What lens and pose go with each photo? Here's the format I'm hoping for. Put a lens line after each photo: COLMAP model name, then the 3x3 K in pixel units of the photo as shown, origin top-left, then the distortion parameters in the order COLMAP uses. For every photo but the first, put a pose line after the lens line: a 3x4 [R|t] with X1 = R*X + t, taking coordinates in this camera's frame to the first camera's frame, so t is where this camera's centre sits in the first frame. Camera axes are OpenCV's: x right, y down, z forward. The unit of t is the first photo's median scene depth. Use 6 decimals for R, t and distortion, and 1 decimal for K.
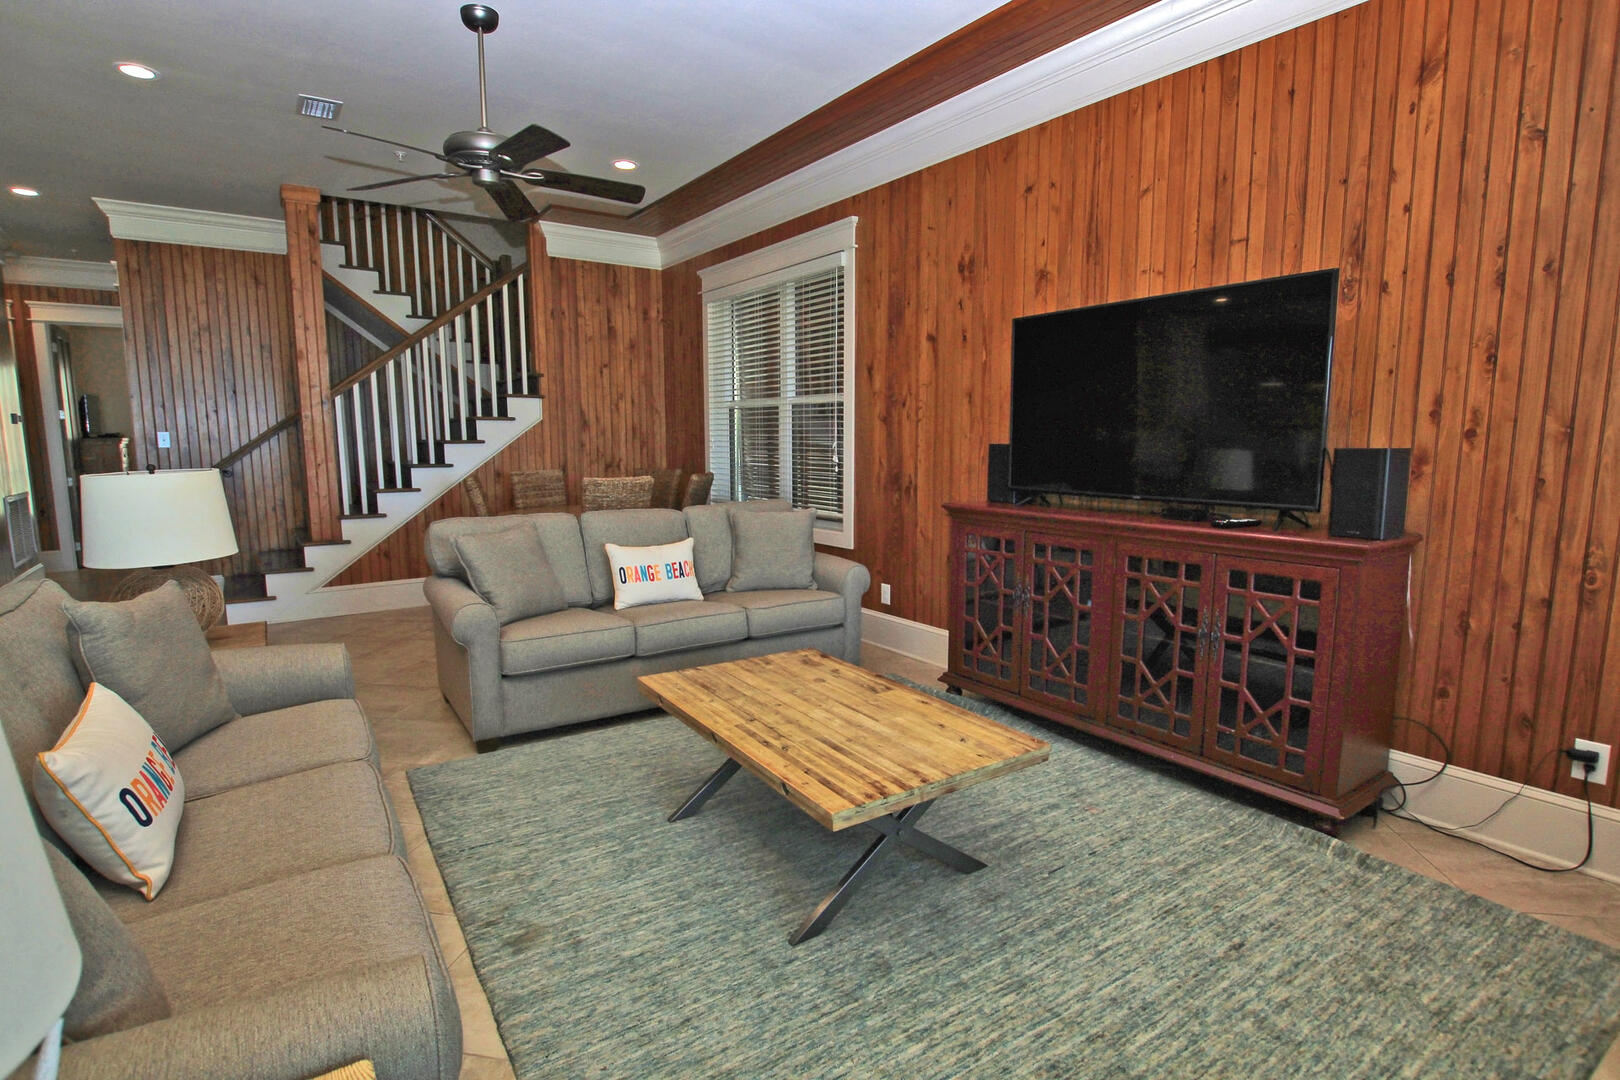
lens RADIAL K [[798.1, 0, 811.3], [0, 798.1, 540.4], [0, 0, 1]] dist [-0.016405, -0.000691]
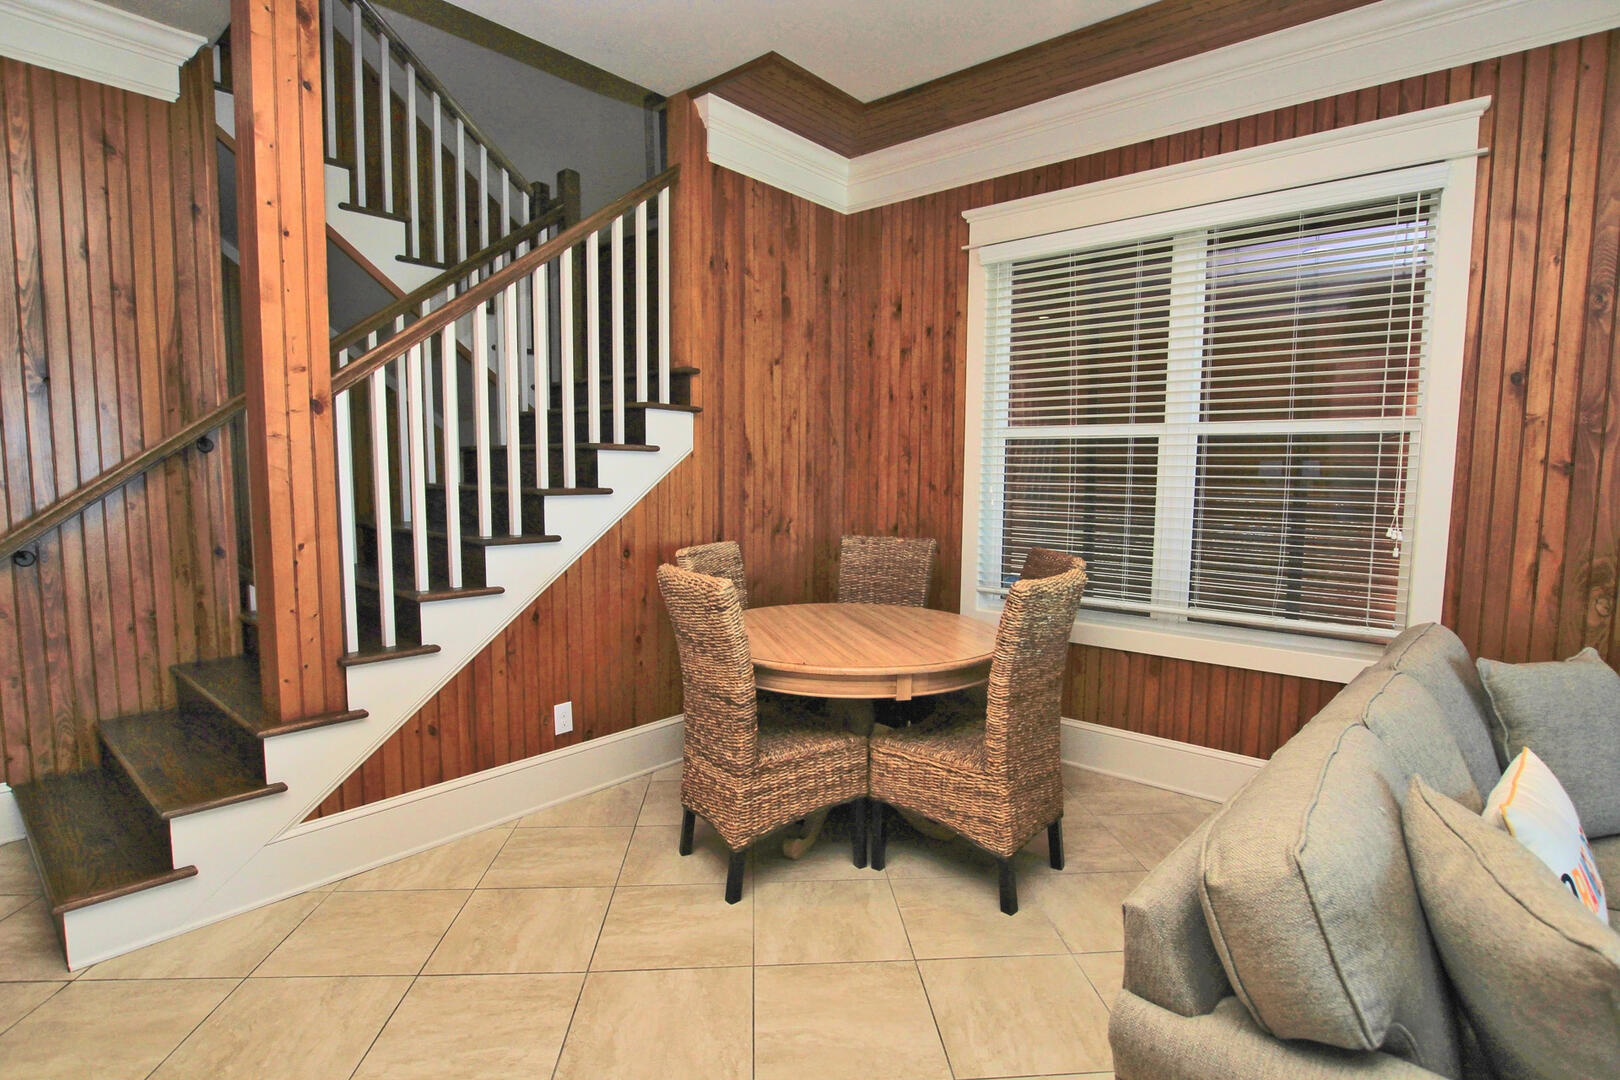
lens RADIAL K [[798.1, 0, 804.8], [0, 798.1, 540.3], [0, 0, 1]] dist [-0.016405, -0.000691]
pose [[0.972755, -0.008629, 0.231673, -0.425919], [0.017284, 0.999225, -0.035357, -0.074224], [-0.231188, 0.038398, 0.972151, 0.480418]]
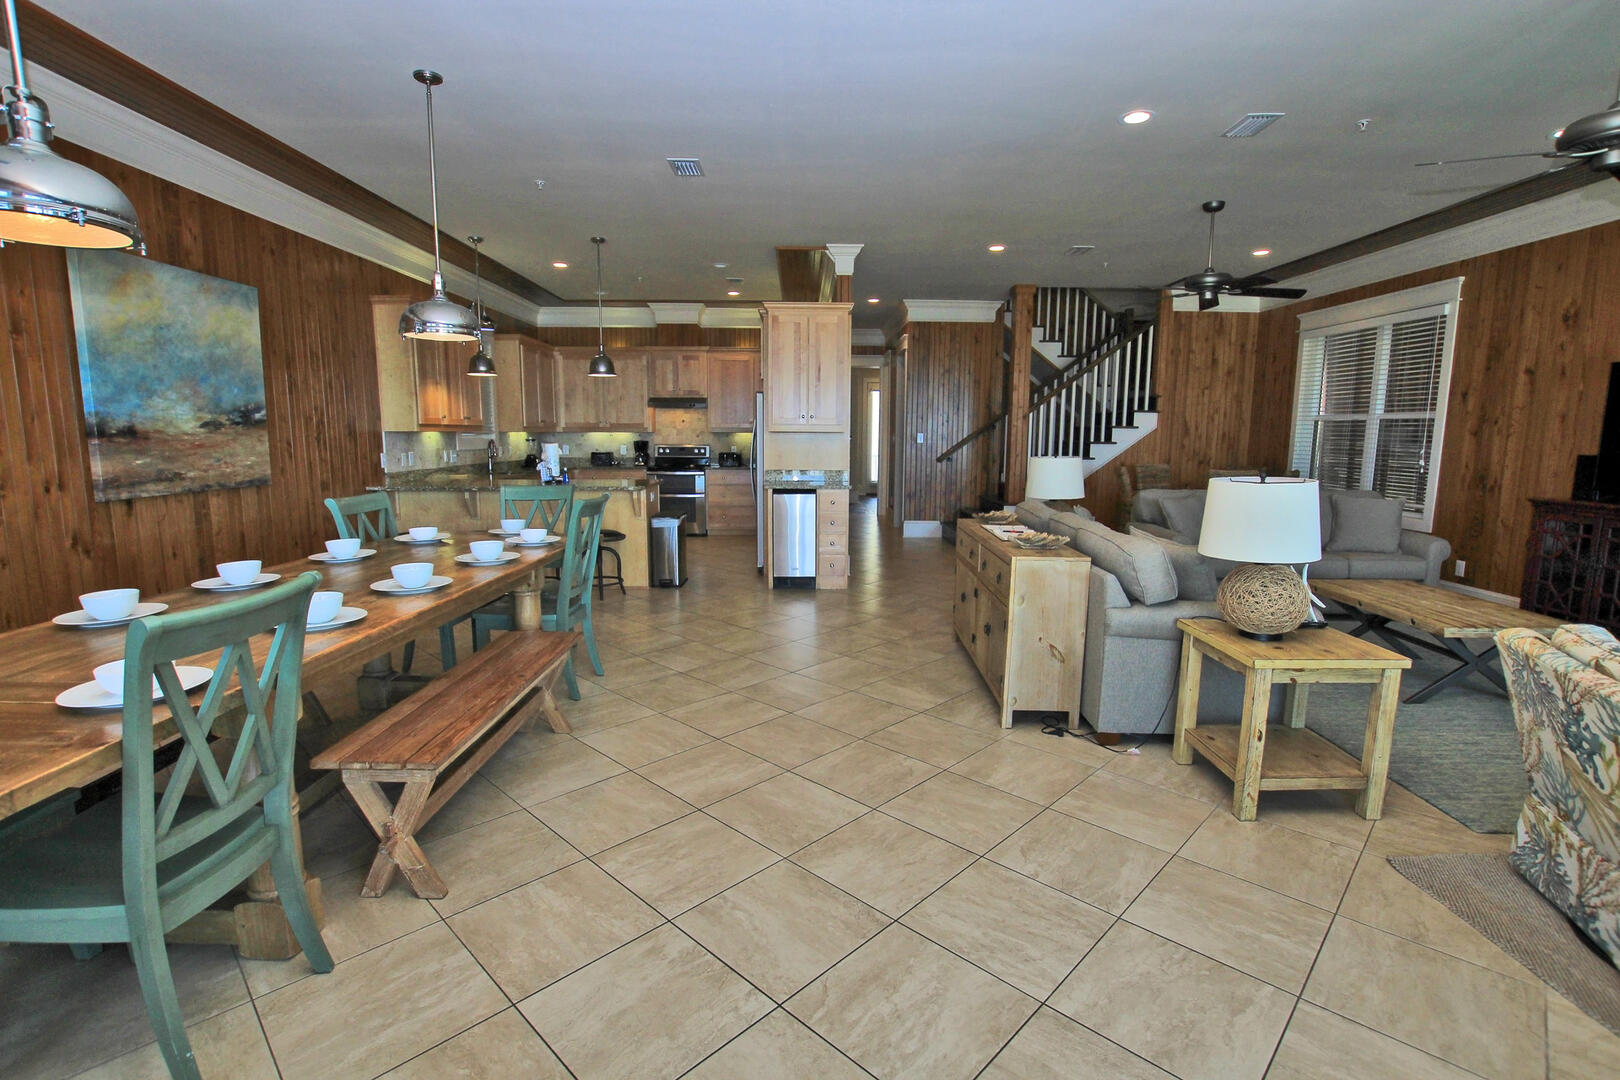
lens RADIAL K [[757.4, 0, 813.9], [0, 757.4, 547.2], [0, 0, 1]] dist [-0.023848, 0.000670]
pose [[0.824443, 0.091433, -0.558510, -0.081509], [-0.080786, 0.995770, 0.043764, 0.052643], [0.560149, 0.009038, 0.828342, -0.476022]]
